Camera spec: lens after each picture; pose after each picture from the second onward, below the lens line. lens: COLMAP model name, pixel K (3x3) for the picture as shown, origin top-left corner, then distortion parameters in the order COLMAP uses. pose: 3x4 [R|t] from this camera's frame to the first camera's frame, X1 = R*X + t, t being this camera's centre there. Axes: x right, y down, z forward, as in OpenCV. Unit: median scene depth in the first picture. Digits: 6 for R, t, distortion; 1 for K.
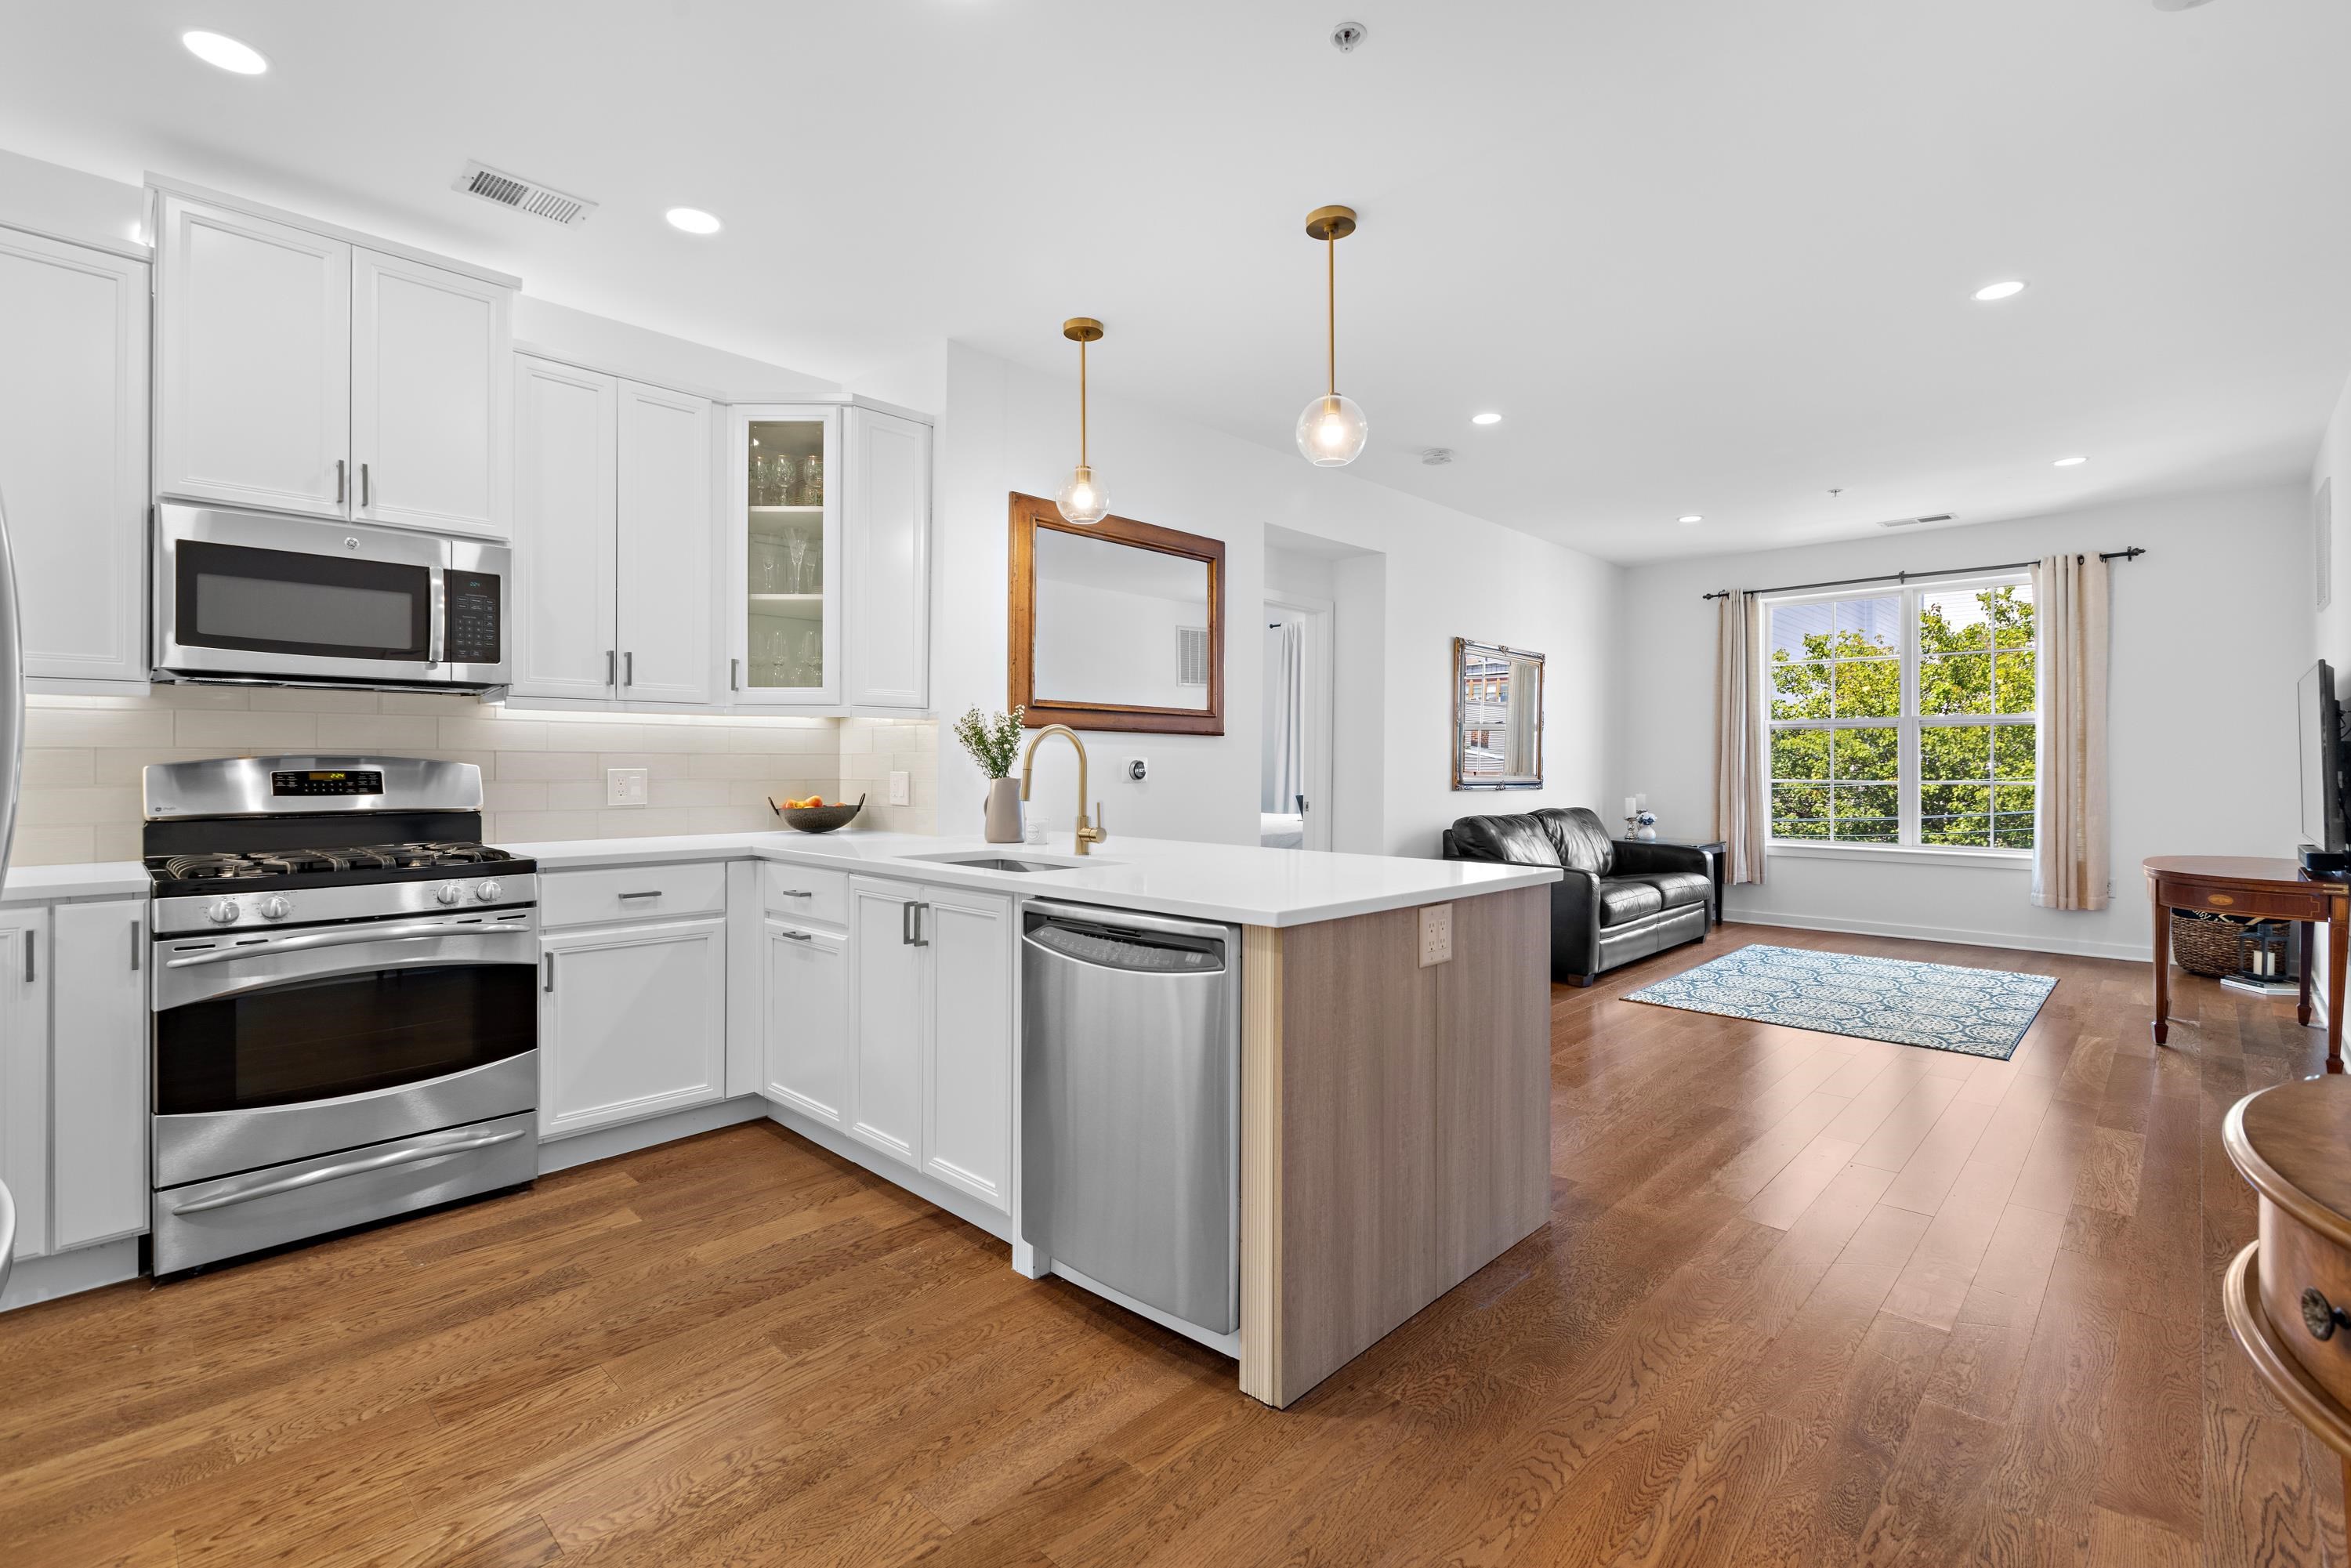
lens RADIAL K [[1063.3, 0, 1178.4], [0, 1063.3, 762.7], [0, 0, 1]] dist [0.002989, 0.000264]
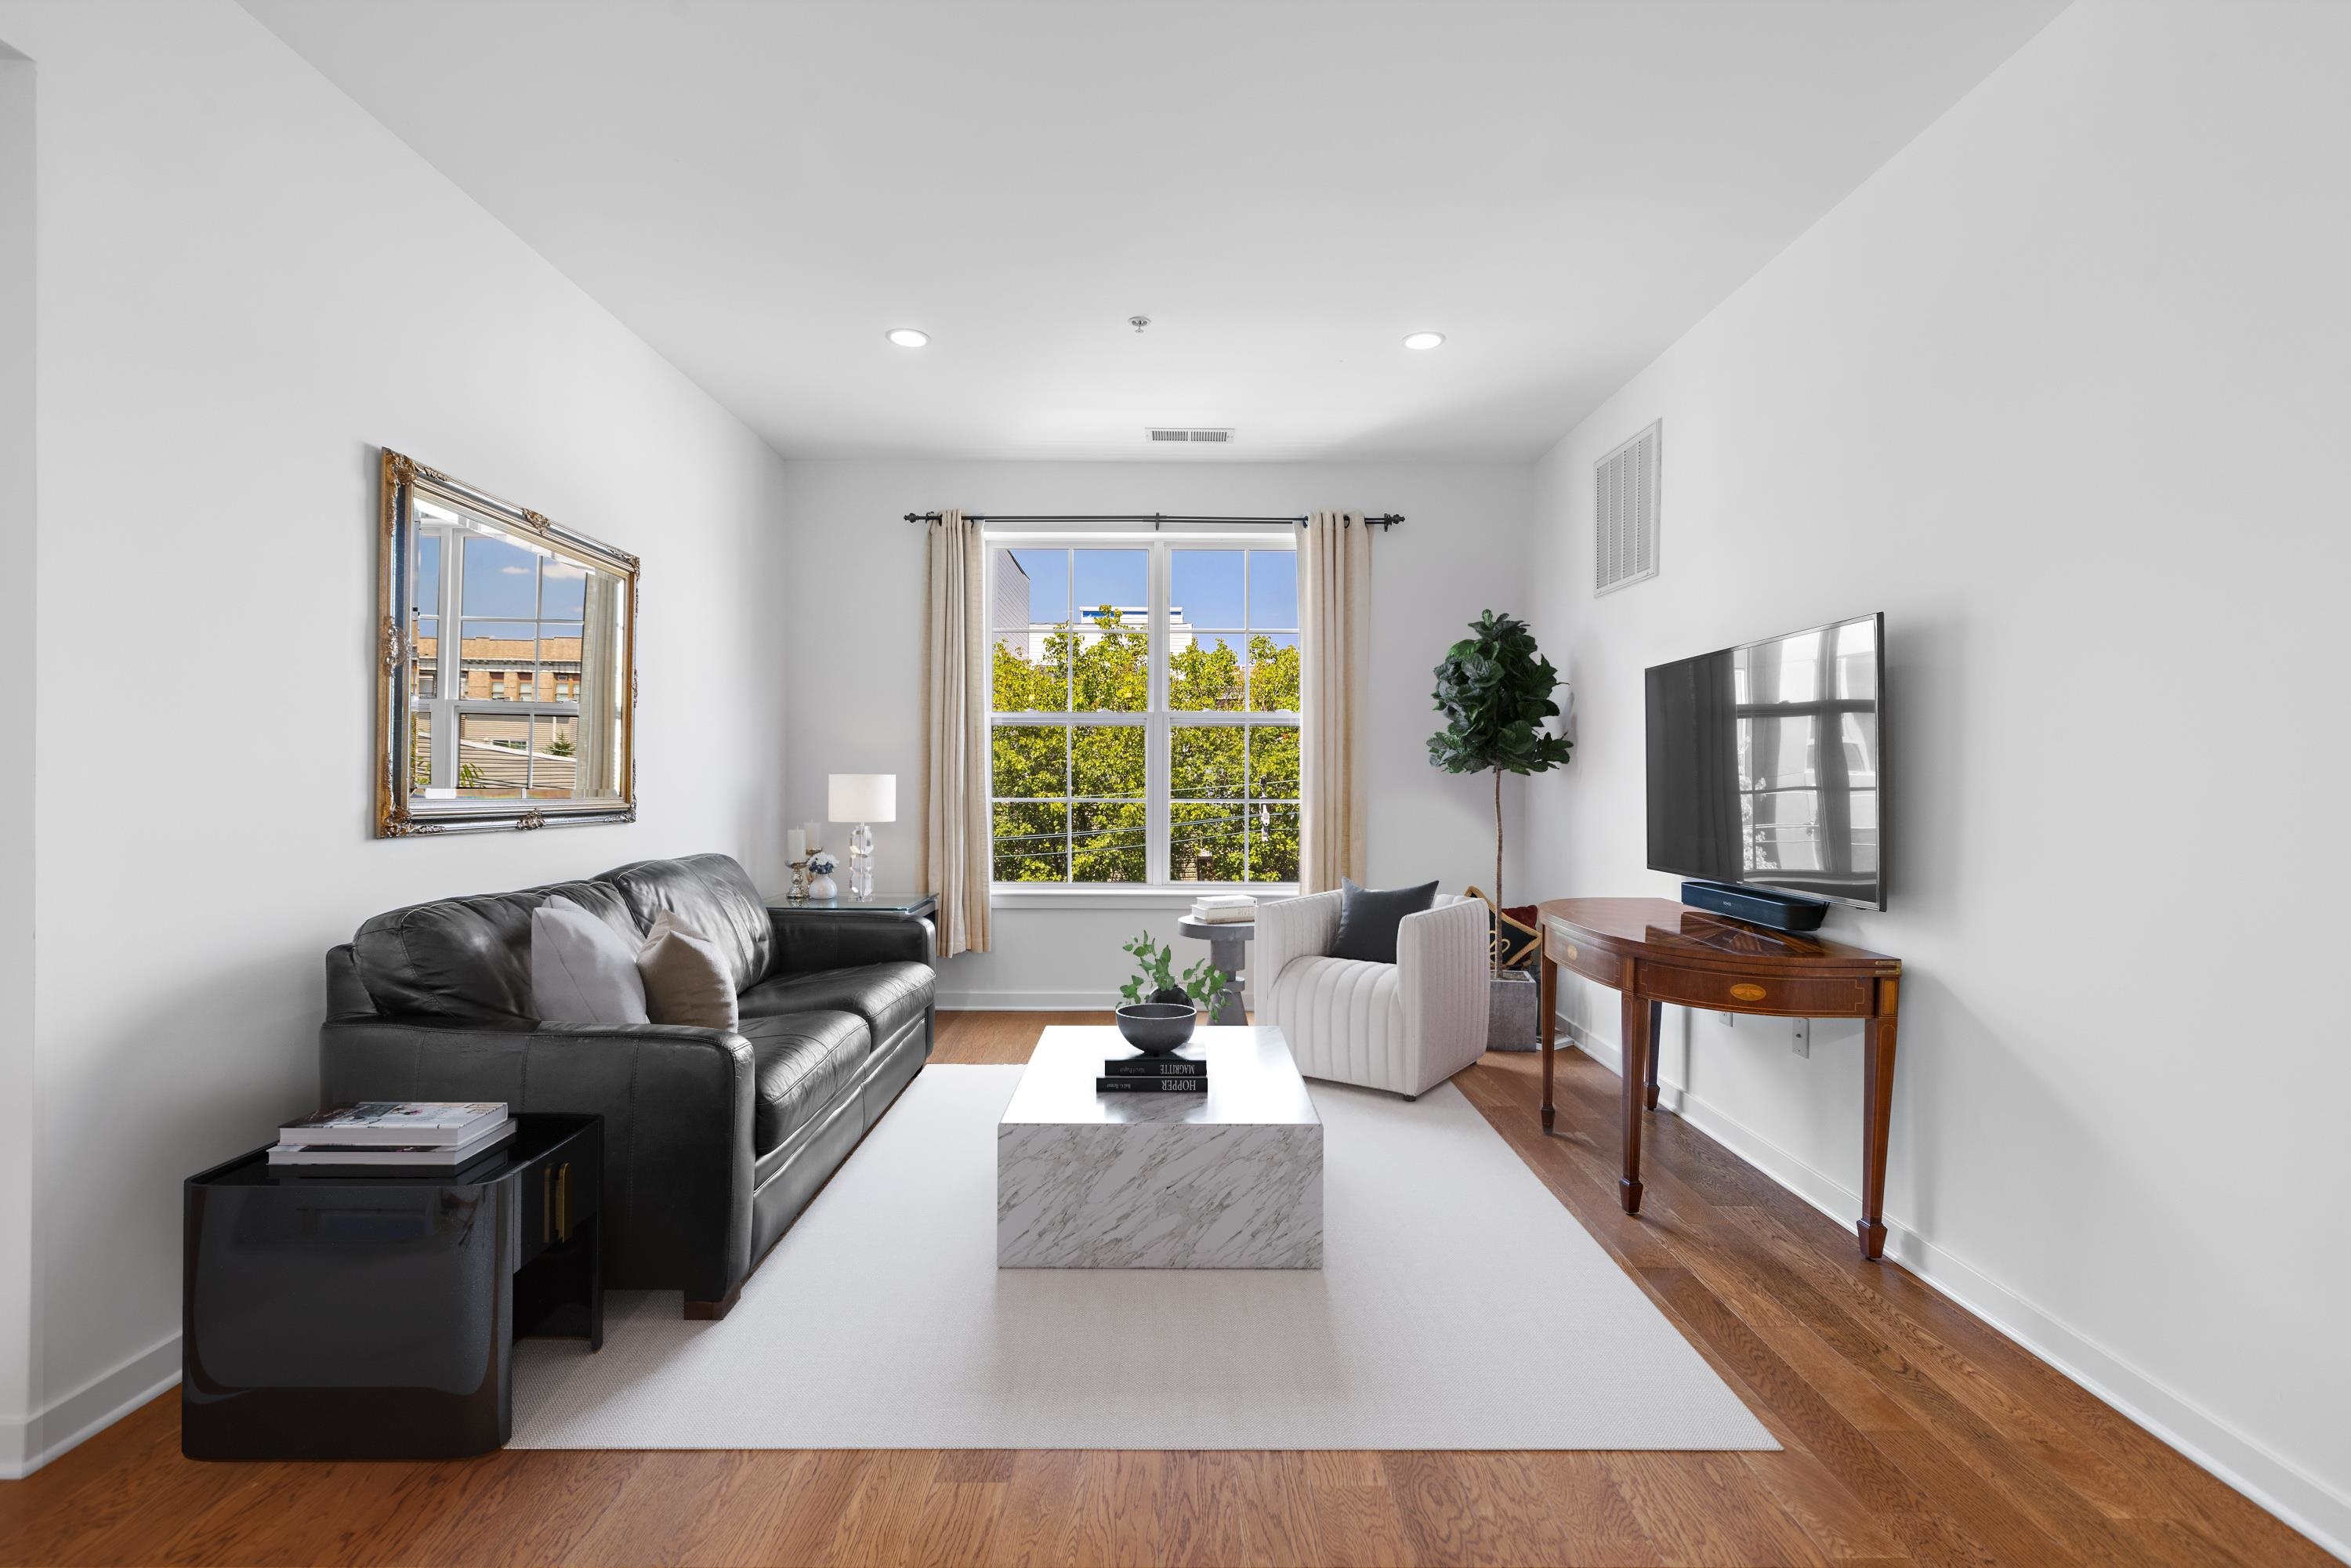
lens RADIAL K [[1063.3, 0, 1175.8], [0, 1063.3, 780.6], [0, 0, 1]] dist [0.002989, 0.000264]
pose [[0.719487, -0.000042, 0.694506, 0.309574], [-0.003582, 0.999986, 0.003771, 0.003860], [-0.694496, -0.005201, 0.719477, 0.801994]]
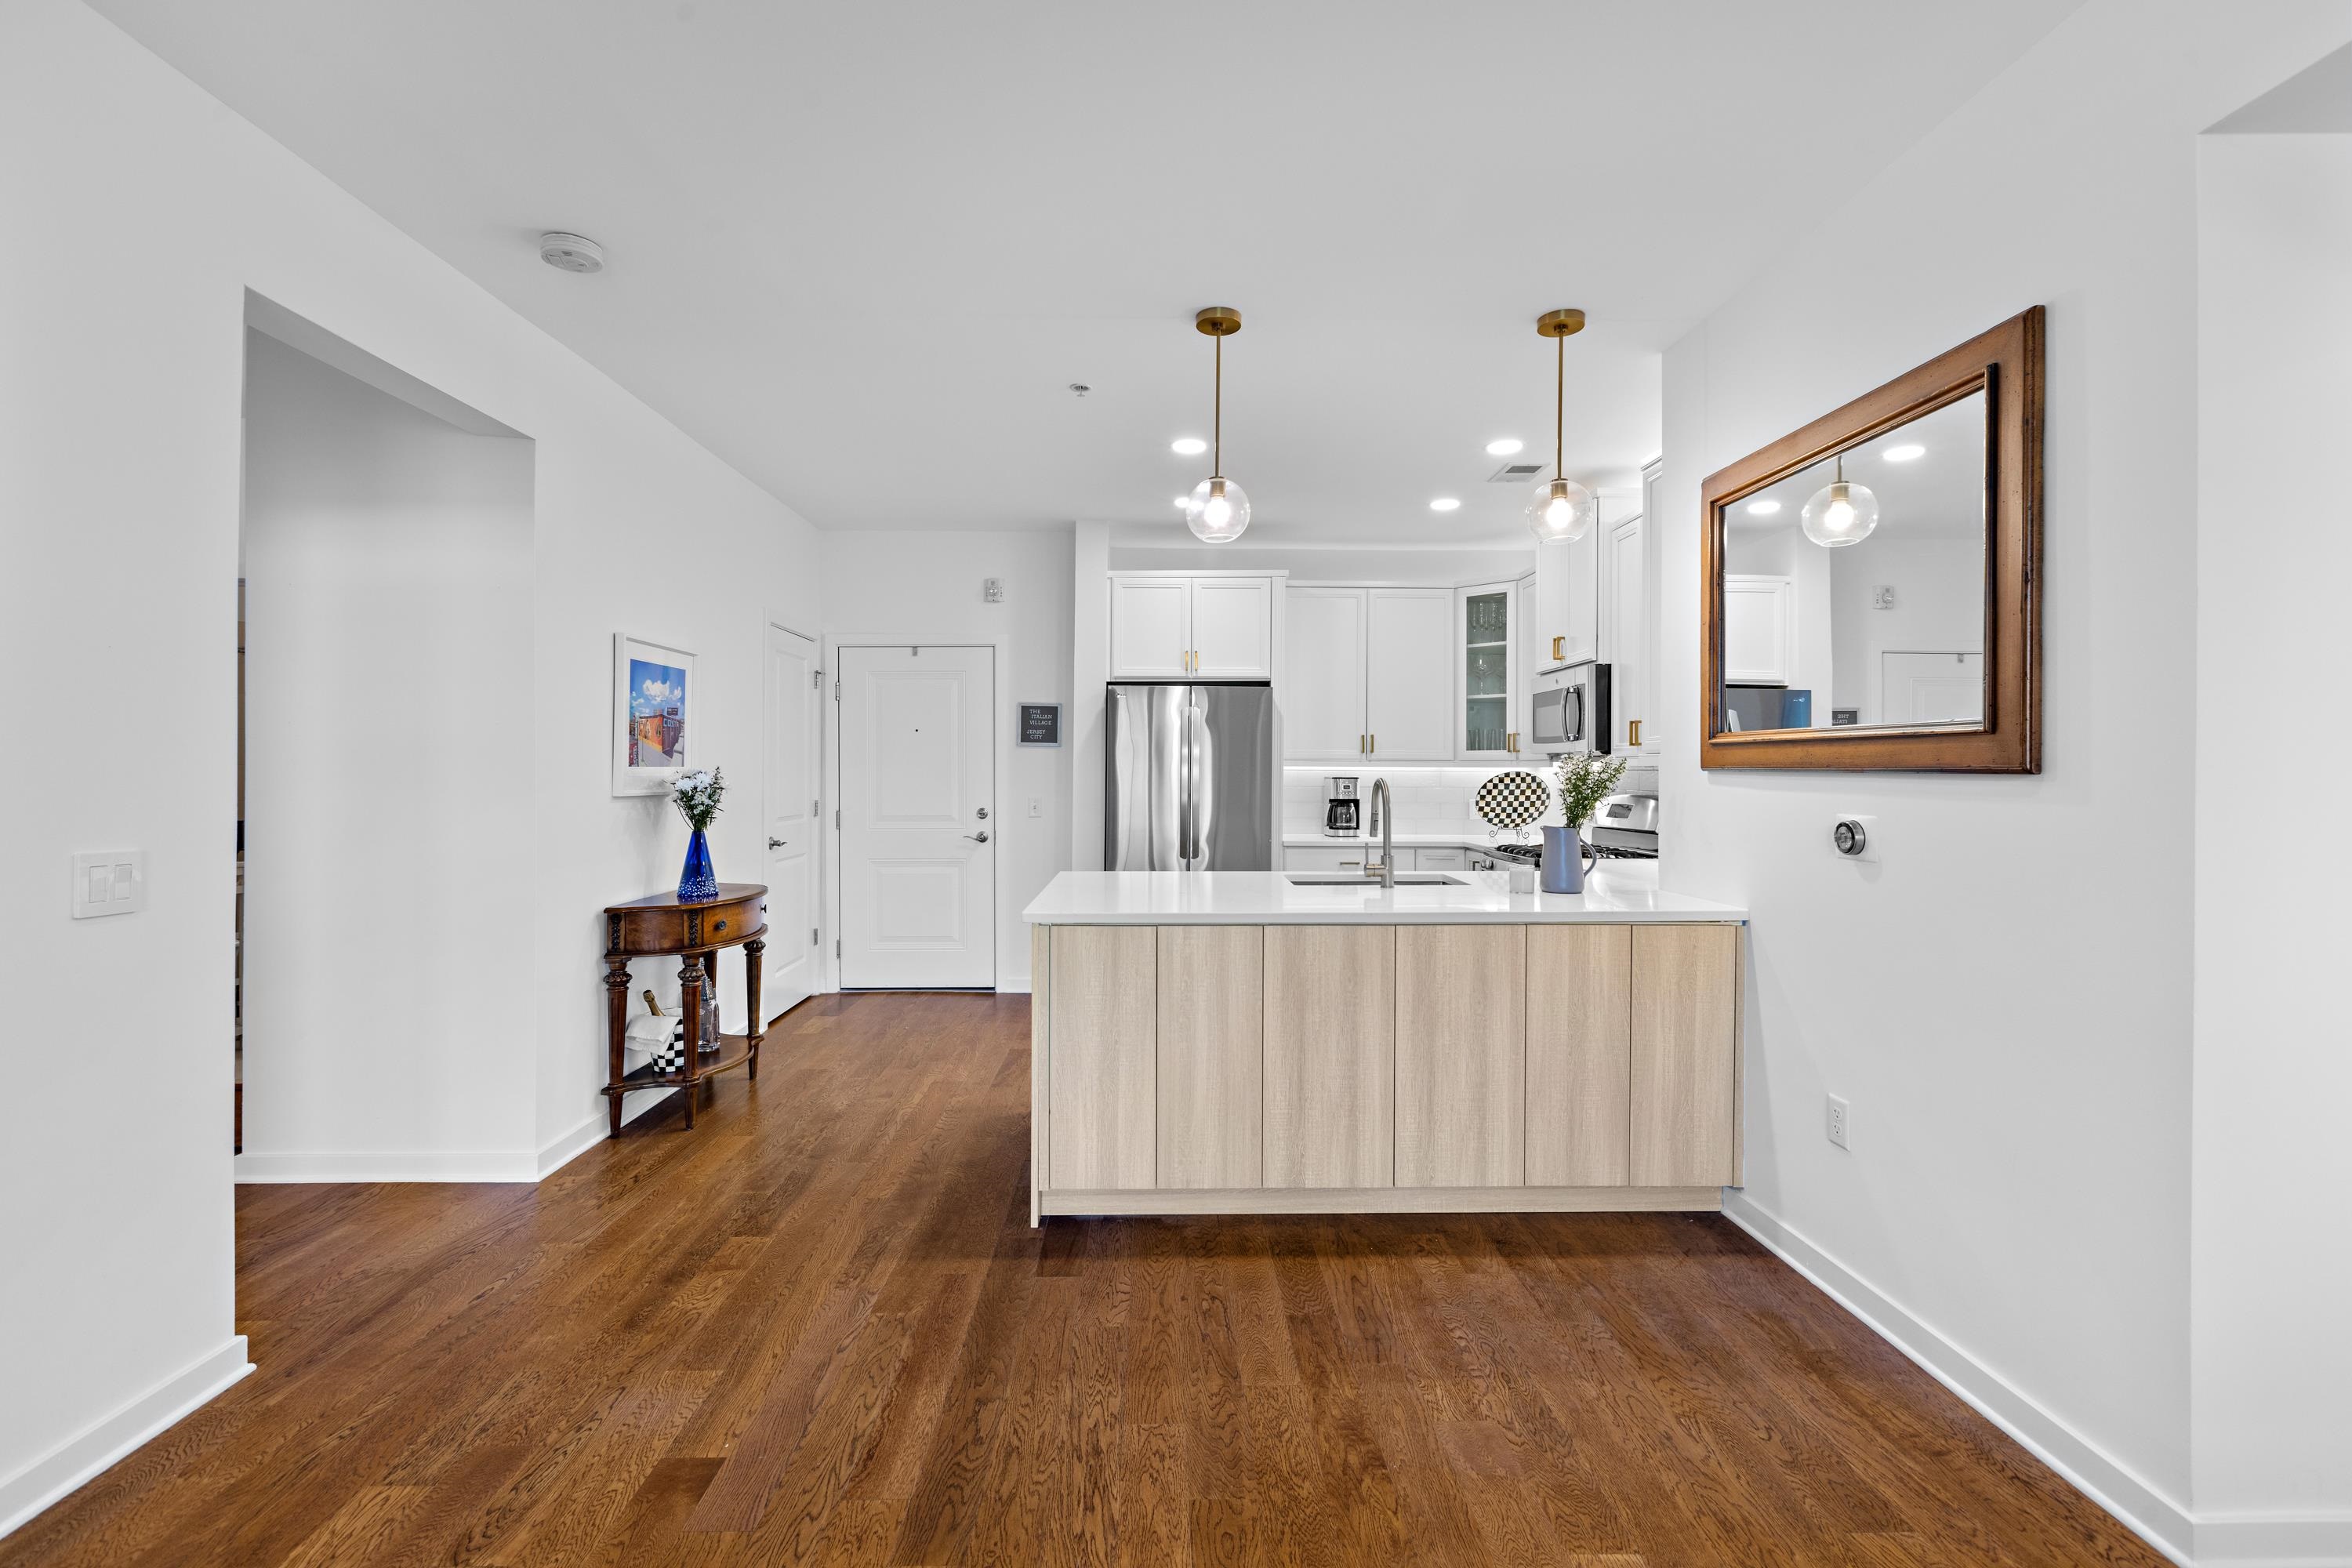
lens RADIAL K [[1055.7, 0, 1172.4], [0, 1055.7, 767.5], [0, 0, 1]] dist [0.006862, -0.002042]
pose [[-0.713016, -0.004555, -0.701133, 0.685483], [-0.001491, 0.999986, -0.004980, -0.030088], [0.701147, -0.002506, -0.713013, 1.270227]]
